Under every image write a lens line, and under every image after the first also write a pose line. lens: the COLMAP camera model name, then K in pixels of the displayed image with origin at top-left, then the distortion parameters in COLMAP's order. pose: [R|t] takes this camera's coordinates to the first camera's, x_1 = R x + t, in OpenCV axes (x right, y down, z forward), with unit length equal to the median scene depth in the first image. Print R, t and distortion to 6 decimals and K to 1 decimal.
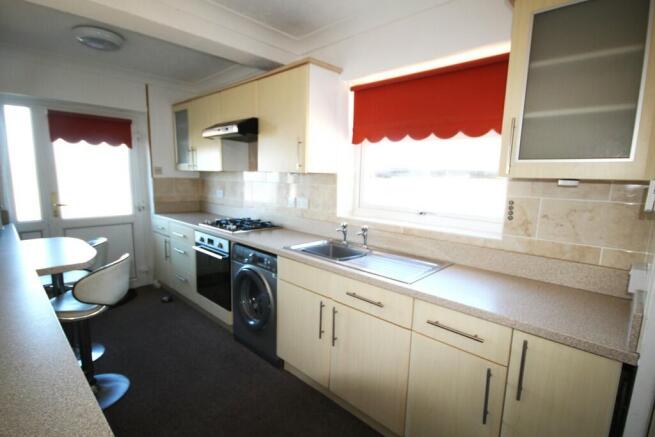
lens RADIAL K [[320.2, 0, 327.5], [0, 320.2, 218.5], [0, 0, 1]] dist [-0.001879, -0.000383]
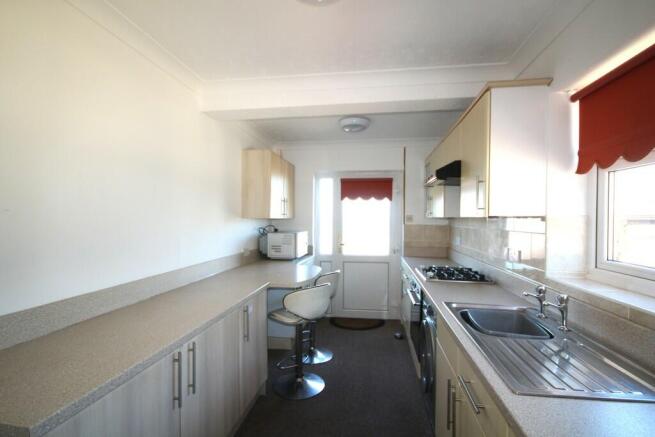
lens RADIAL K [[312.3, 0, 327.5], [0, 312.3, 218.5], [0, 0, 1]] dist [-0.000137, 0.000265]
pose [[0.585174, -0.021498, -0.810623, 0.227096], [-0.100351, 0.990045, -0.098699, -0.012806], [0.804675, 0.139103, 0.577191, 0.144207]]
